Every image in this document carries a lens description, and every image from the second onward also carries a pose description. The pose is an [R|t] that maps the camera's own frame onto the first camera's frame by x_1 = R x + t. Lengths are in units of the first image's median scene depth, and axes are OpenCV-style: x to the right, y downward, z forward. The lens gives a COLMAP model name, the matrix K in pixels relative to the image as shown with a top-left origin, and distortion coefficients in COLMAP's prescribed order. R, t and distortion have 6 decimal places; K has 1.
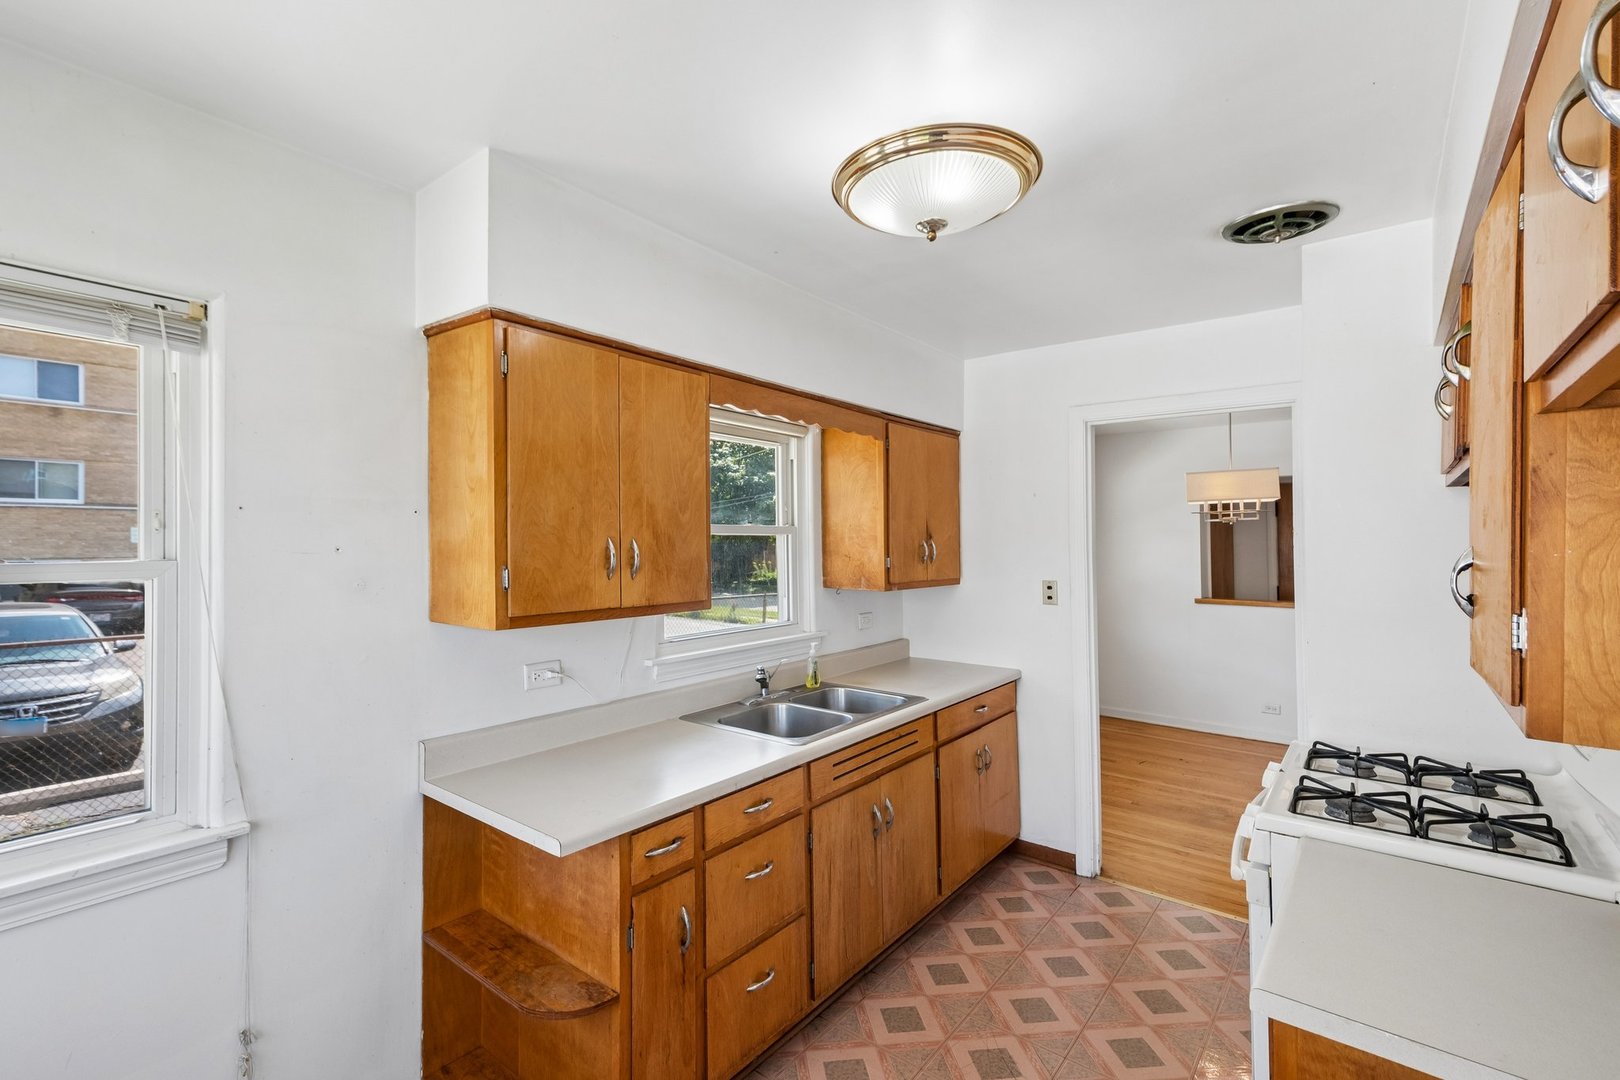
lens RADIAL K [[742.7, 0, 810.7], [0, 742.7, 556.0], [0, 0, 1]] dist [0.113527, -0.000088]
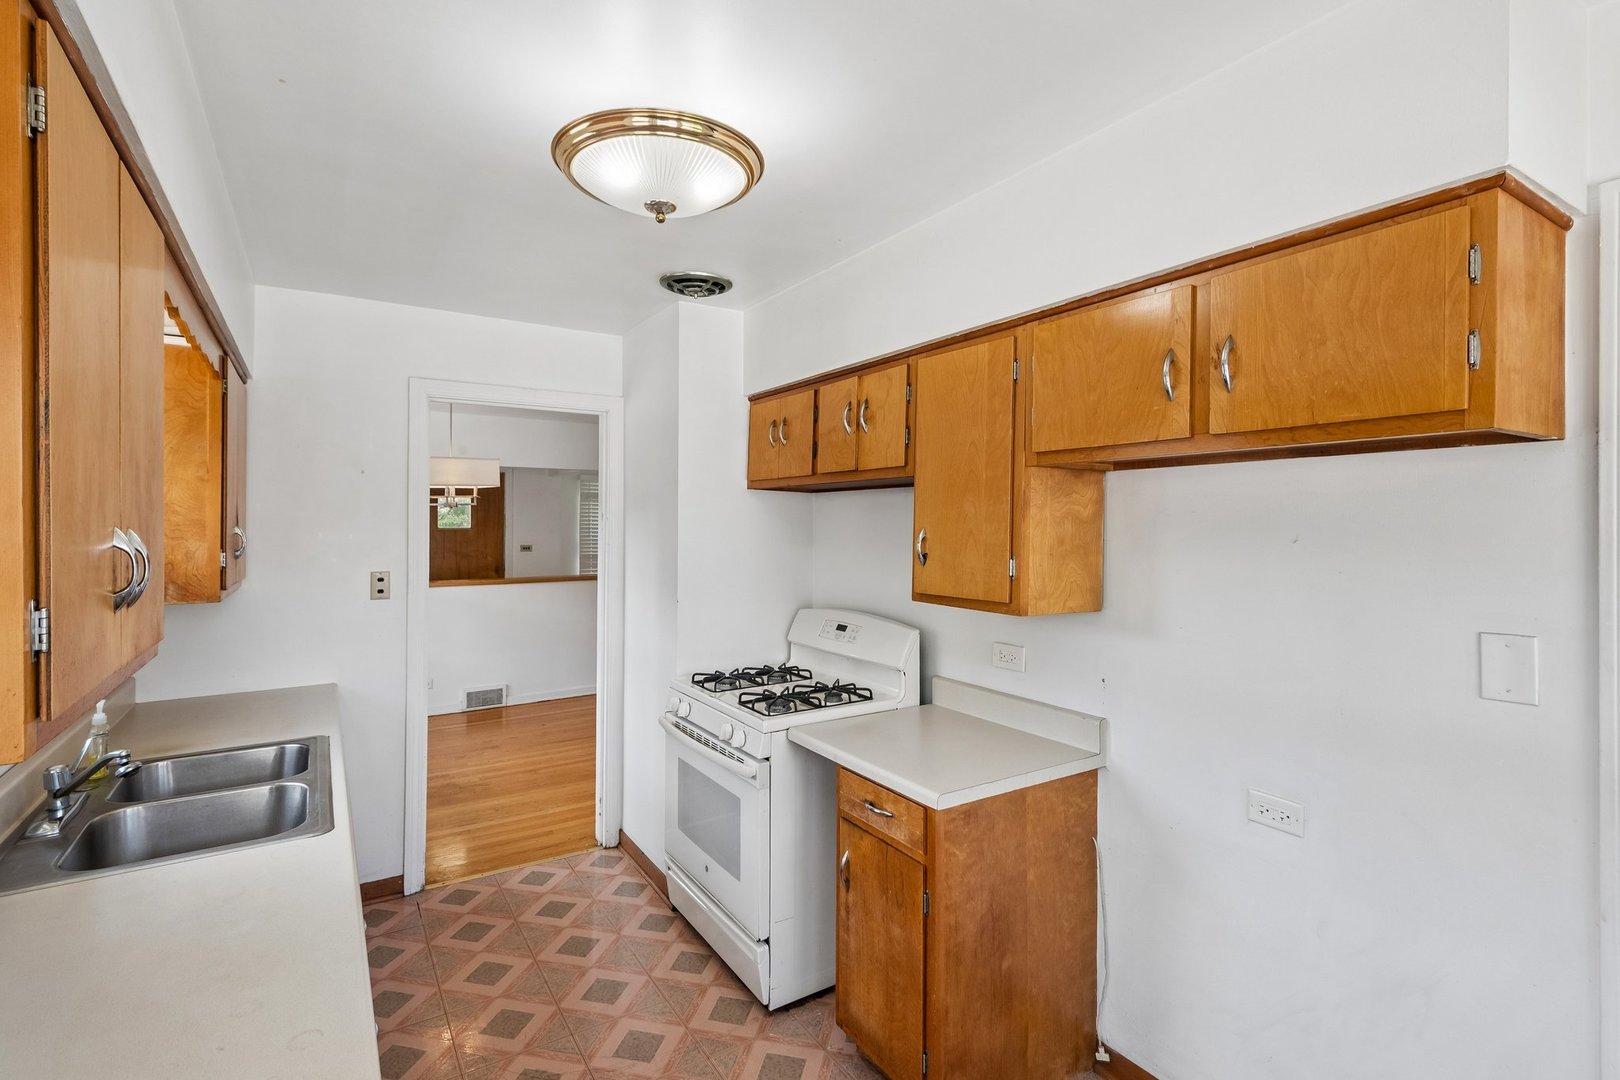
lens RADIAL K [[764.9, 0, 813.8], [0, 764.9, 518.3], [0, 0, 1]] dist [-0.001952, -0.000411]
pose [[0.353321, 0.000849, 0.935502, -0.358201], [0.022470, 0.999703, -0.009394, -0.010023], [-0.935232, 0.024340, 0.353197, 0.248035]]
